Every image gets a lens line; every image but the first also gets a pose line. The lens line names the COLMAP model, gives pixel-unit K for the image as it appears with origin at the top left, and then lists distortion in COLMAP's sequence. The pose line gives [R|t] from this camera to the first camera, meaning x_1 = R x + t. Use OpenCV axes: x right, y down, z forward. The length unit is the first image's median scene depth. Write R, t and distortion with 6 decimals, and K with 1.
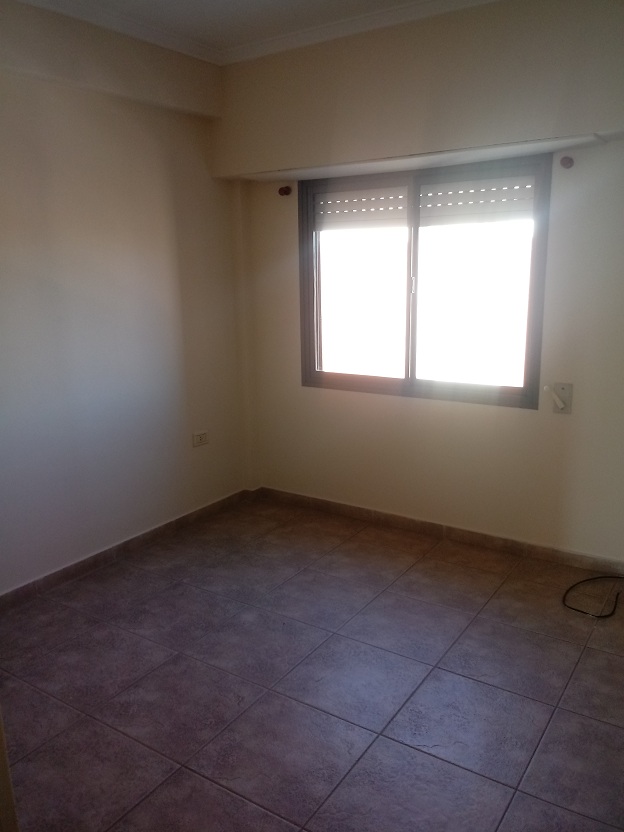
lens RADIAL K [[680.9, 0, 312.0], [0, 680.9, 416.0], [0, 0, 1]] dist [-0.005910, -0.006449]
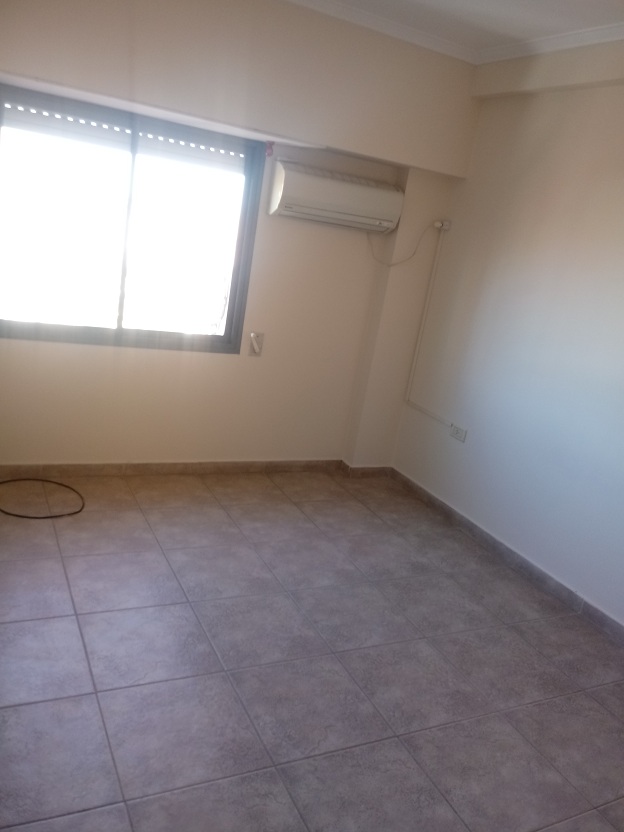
lens RADIAL K [[680.9, 0, 312.0], [0, 680.9, 416.0], [0, 0, 1]] dist [-0.005910, -0.006449]
pose [[0.498370, -0.148957, 0.854072, -0.583215], [0.029992, 0.987502, 0.154727, -0.076544], [-0.866445, -0.051496, 0.496609, 0.292133]]
